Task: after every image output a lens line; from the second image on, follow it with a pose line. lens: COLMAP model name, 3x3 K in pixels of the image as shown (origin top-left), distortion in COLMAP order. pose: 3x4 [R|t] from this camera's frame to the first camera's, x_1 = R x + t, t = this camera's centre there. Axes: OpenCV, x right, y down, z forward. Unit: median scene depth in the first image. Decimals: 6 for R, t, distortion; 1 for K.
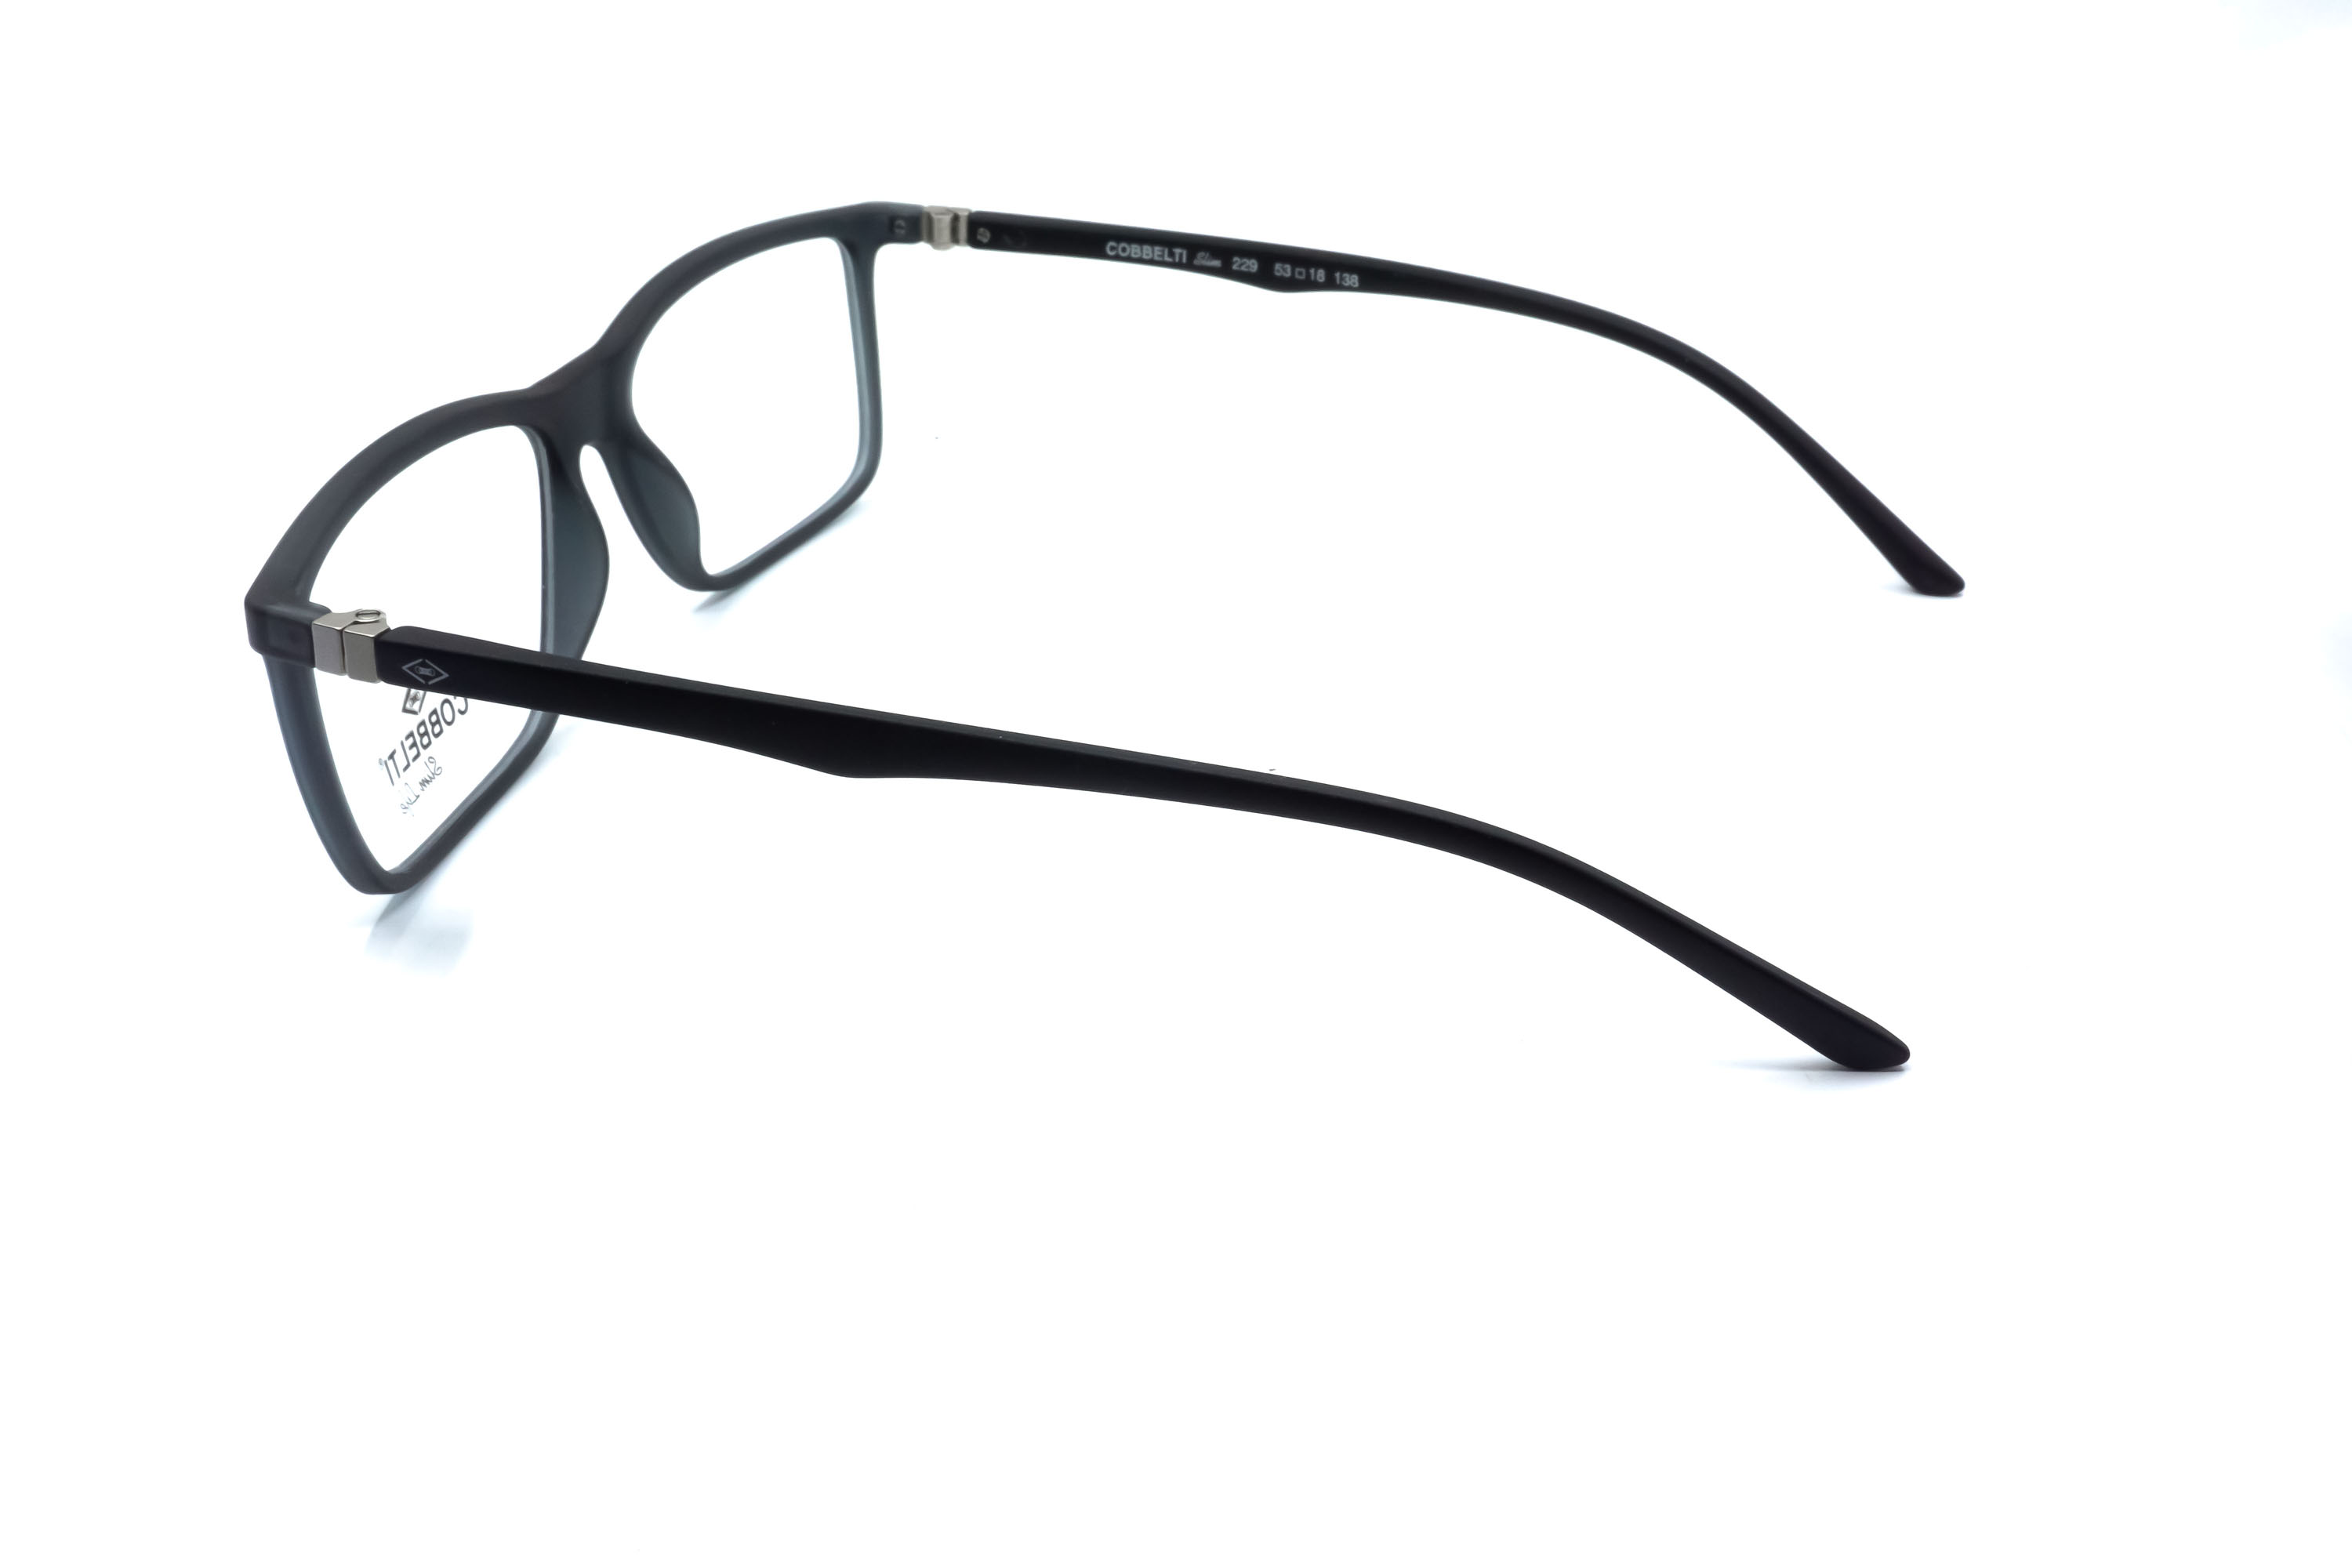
lens RADIAL K [[2604.5, 0, 1174.9], [0, 2604.5, 783.0], [0, 0, 1]] dist [0.030619, 0.000000]
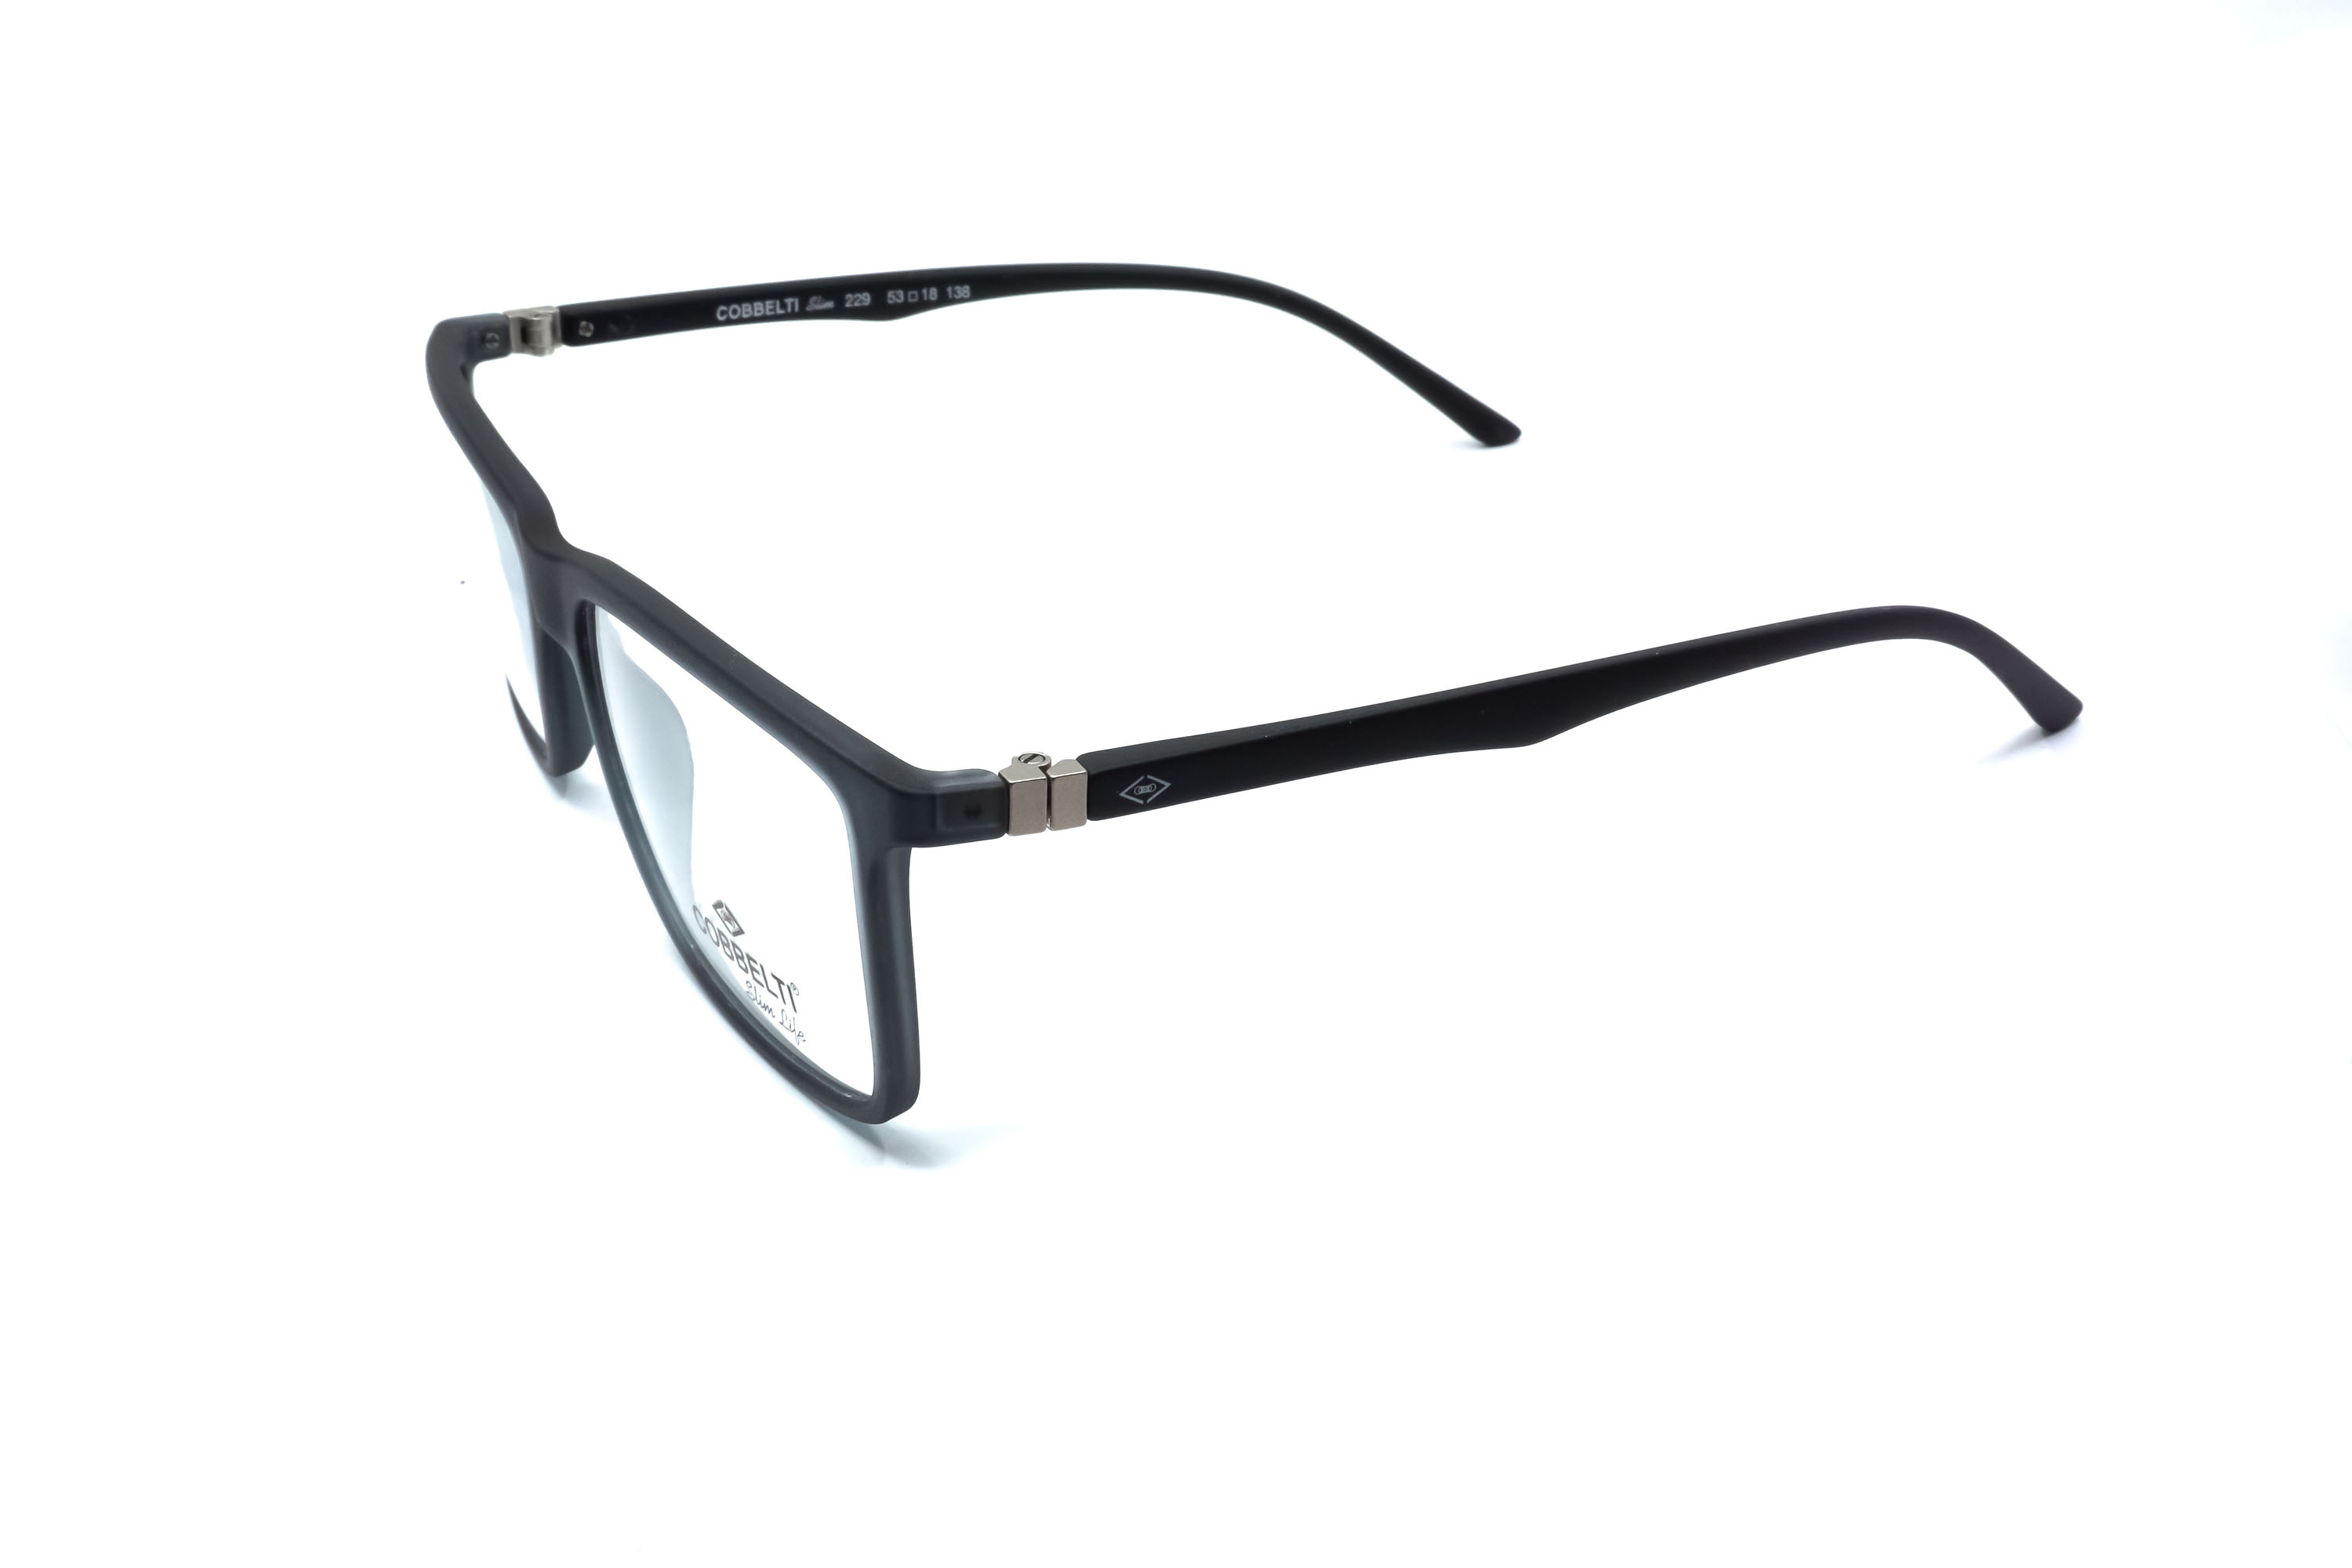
lens RADIAL K [[2604.5, 0, 1171.5], [0, 2604.5, 793.9], [0, 0, 1]] dist [0.030619, 0.000000]
pose [[0.706186, -0.313639, 0.634769, -0.569920], [0.325880, 0.939907, 0.101864, -0.086855], [-0.628572, 0.134924, 0.765959, 0.206180]]
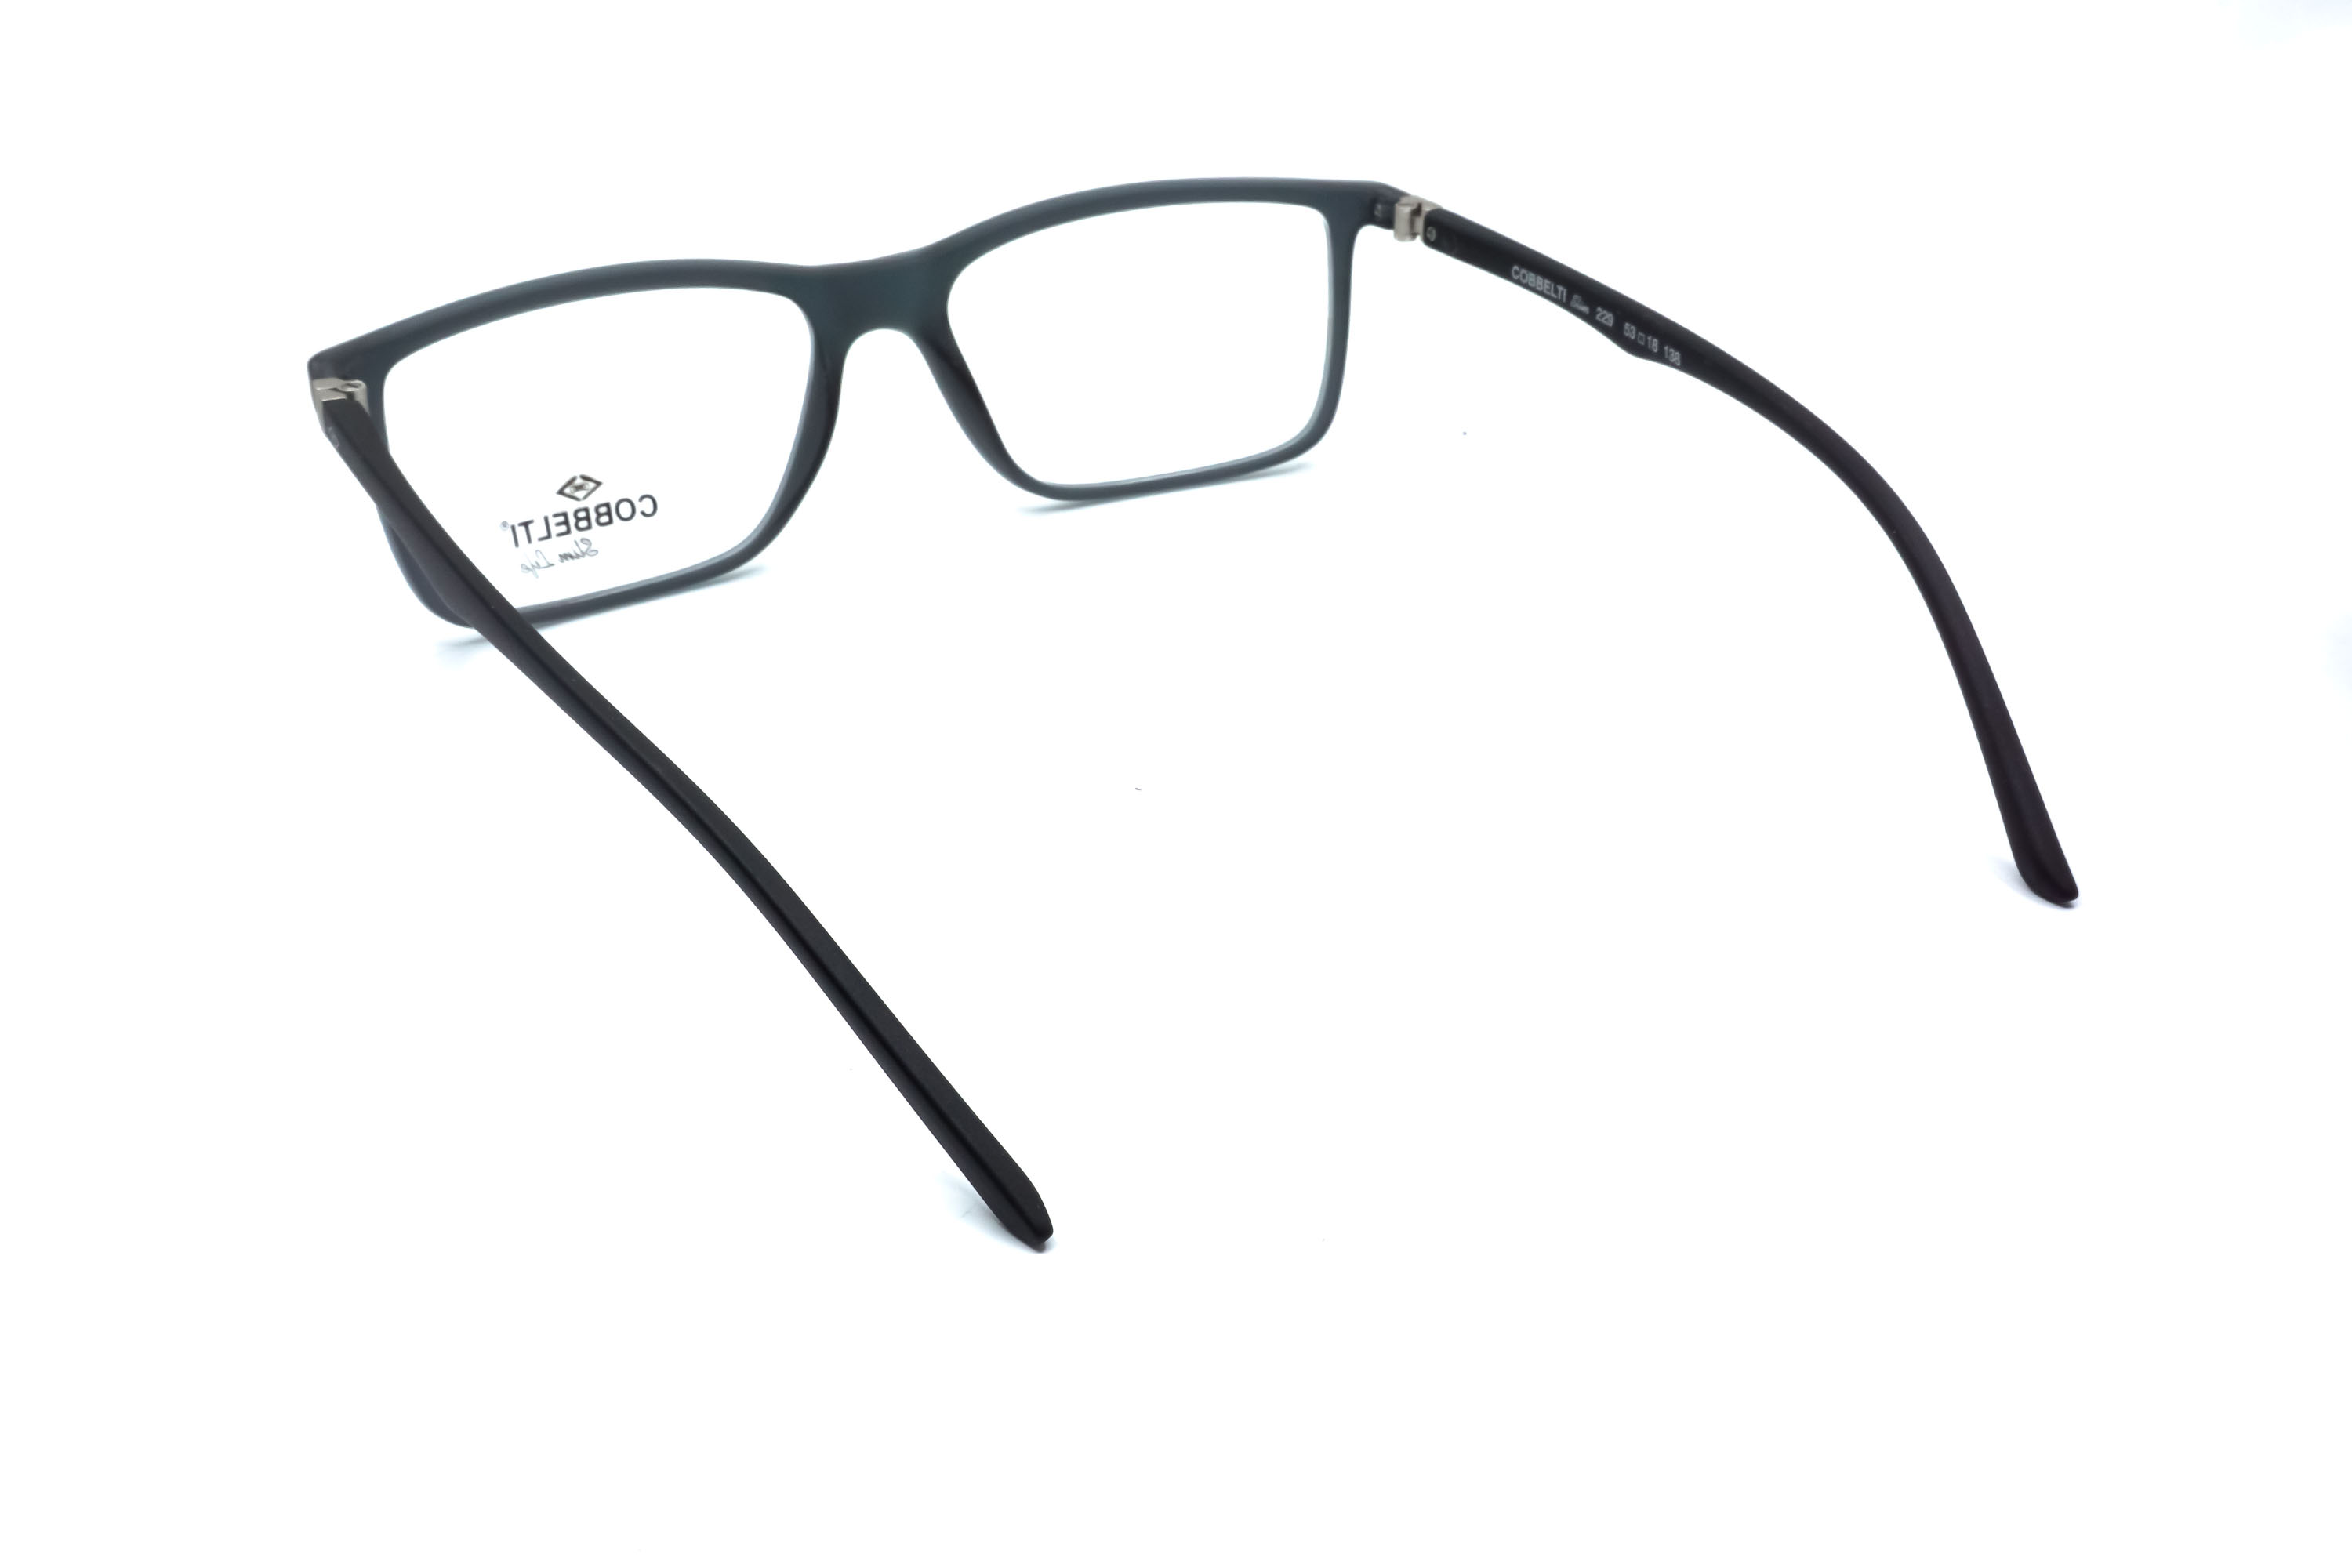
lens RADIAL K [[2604.5, 0, 1169.3], [0, 2604.5, 785.7], [0, 0, 1]] dist [0.030619, 0.000000]
pose [[0.706031, 0.327294, -0.628012, 0.556984], [-0.312835, 0.939722, 0.138045, -0.122508], [0.635338, 0.099000, 0.765862, 0.210234]]
